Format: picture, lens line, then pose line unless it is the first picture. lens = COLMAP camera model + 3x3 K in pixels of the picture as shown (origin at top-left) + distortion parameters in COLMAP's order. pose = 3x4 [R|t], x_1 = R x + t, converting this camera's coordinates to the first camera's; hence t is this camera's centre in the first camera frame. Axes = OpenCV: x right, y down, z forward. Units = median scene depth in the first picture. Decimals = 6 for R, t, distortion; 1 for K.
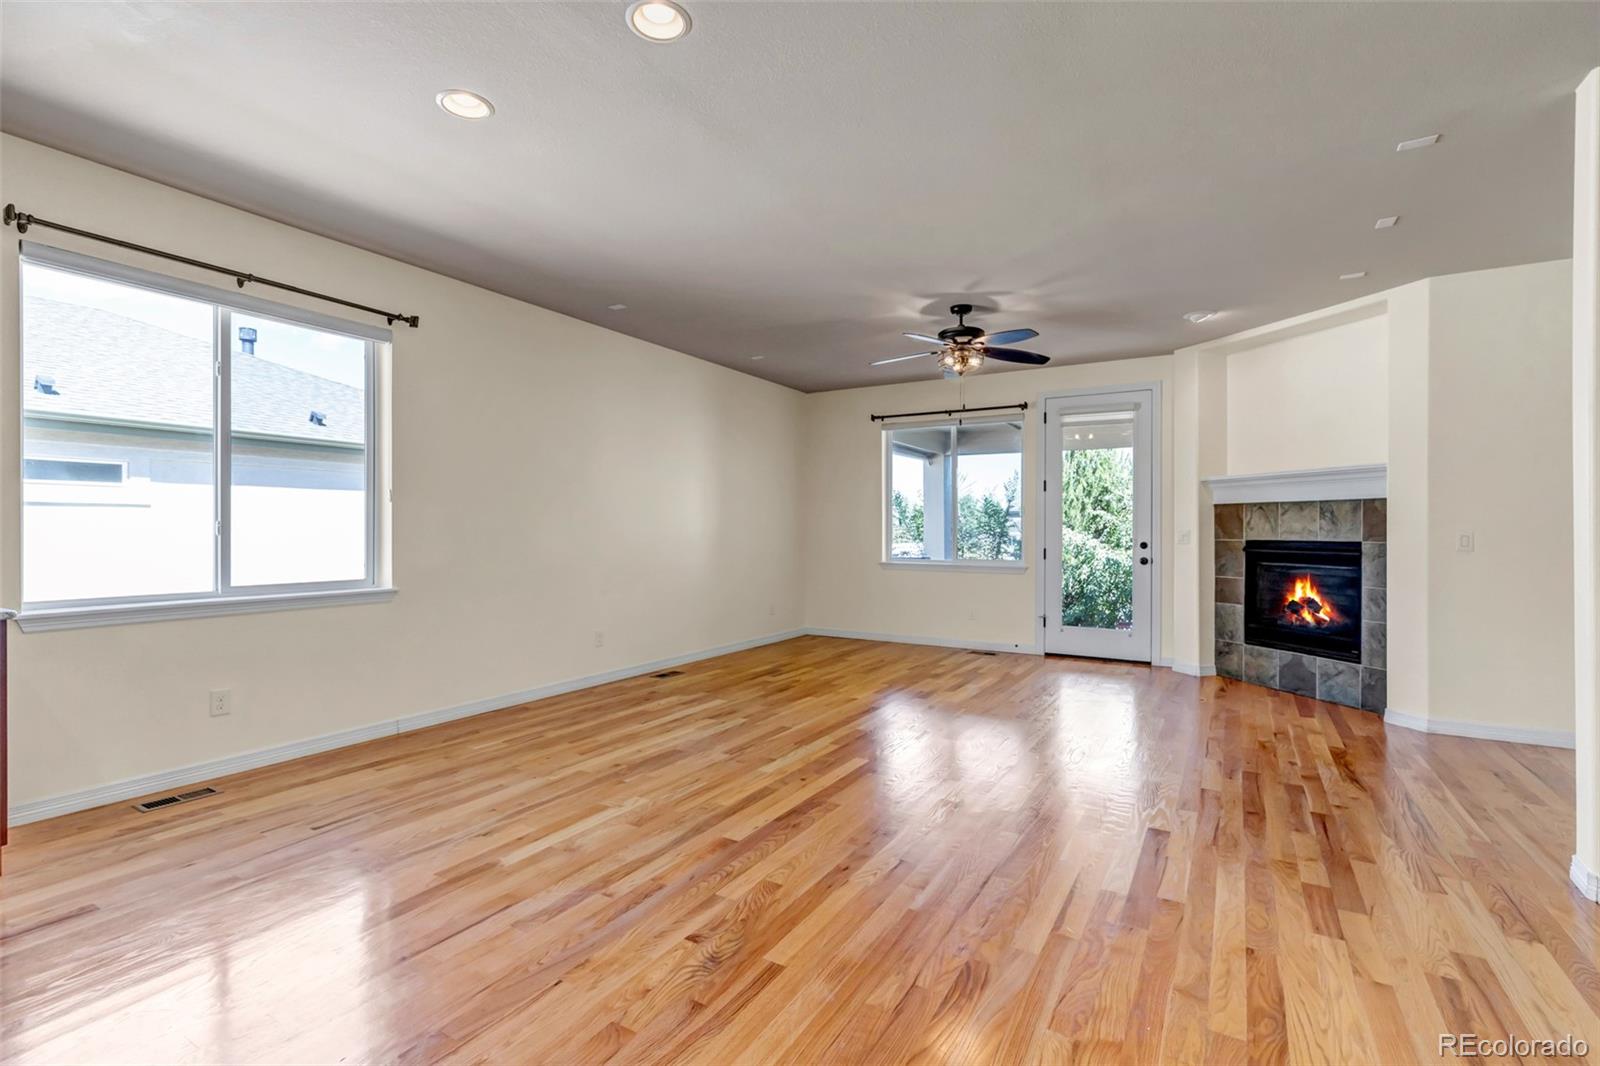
lens RADIAL K [[728.1, 0, 797.2], [0, 728.1, 530.5], [0, 0, 1]] dist [0.004542, -0.000825]
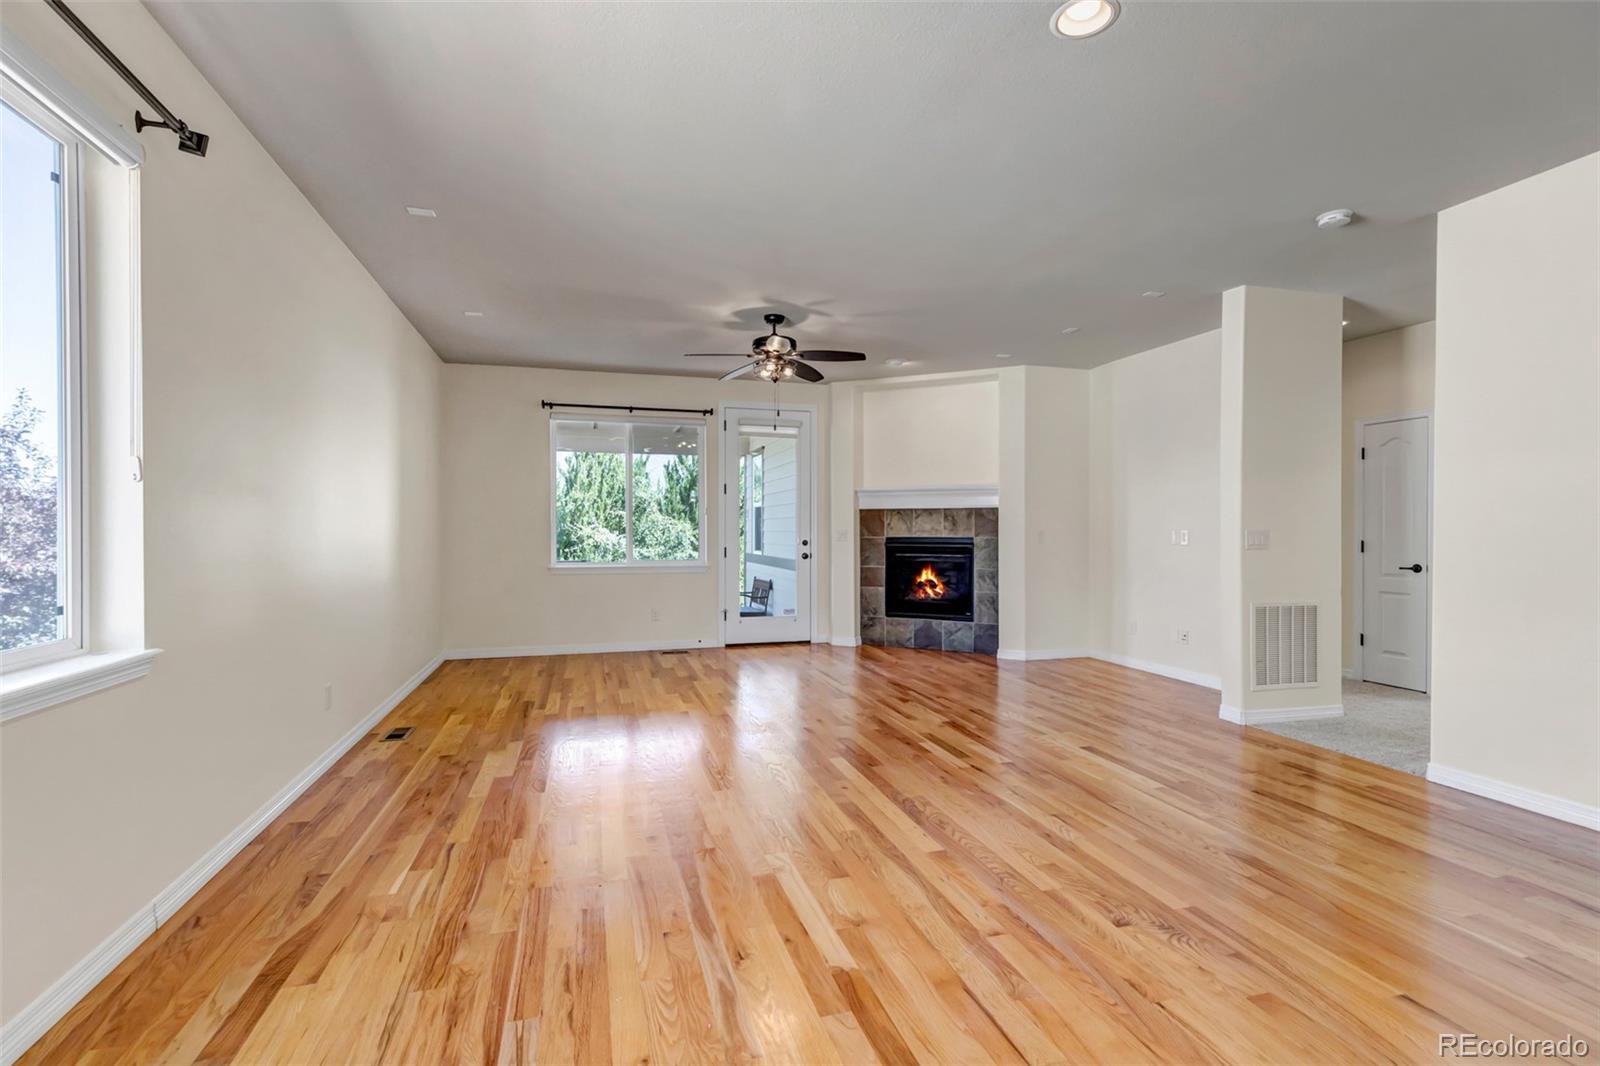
lens RADIAL K [[728.1, 0, 792.8], [0, 728.1, 535.1], [0, 0, 1]] dist [0.004542, -0.000825]
pose [[0.683817, -0.009042, 0.729598, -0.485304], [0.003854, 0.999954, 0.008781, -0.003338], [-0.729644, -0.003193, 0.683820, 0.250222]]
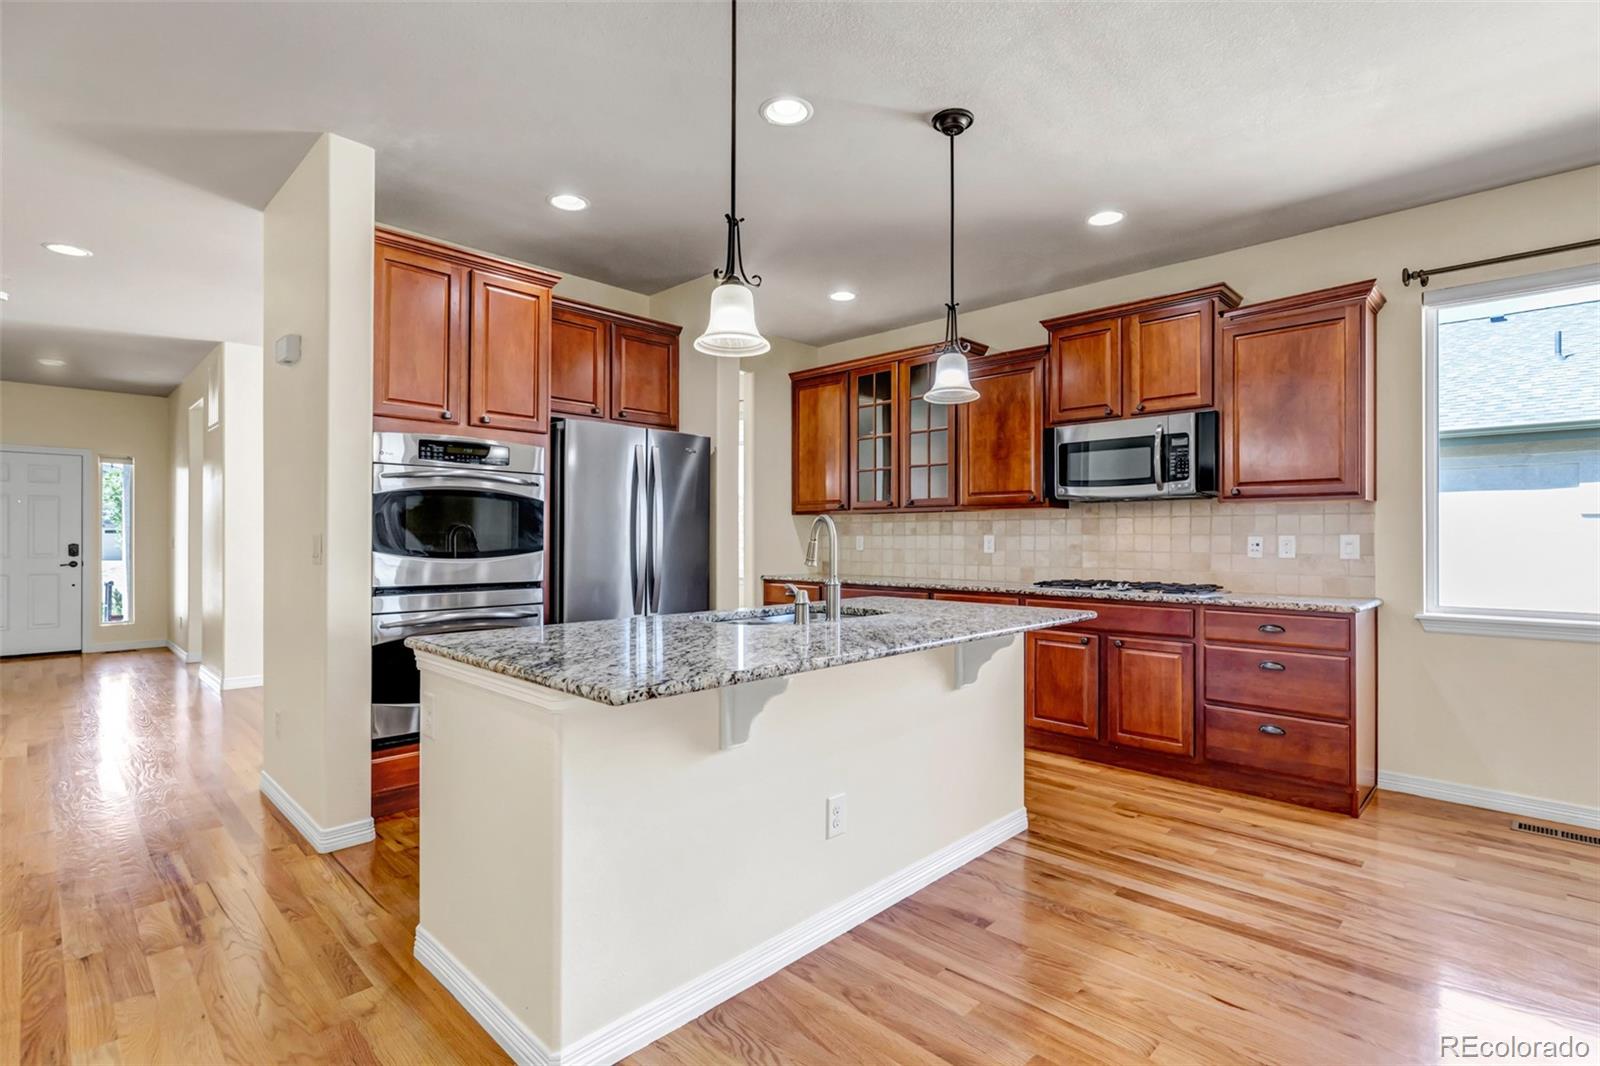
lens RADIAL K [[757.9, 0, 800.3], [0, 757.9, 535.1], [0, 0, 1]] dist [-0.001223, -0.001063]
pose [[-0.235574, -0.005967, -0.971838, 0.185082], [-0.006063, 0.999971, -0.004669, 0.000034], [0.971837, 0.004793, -0.235604, 0.176518]]
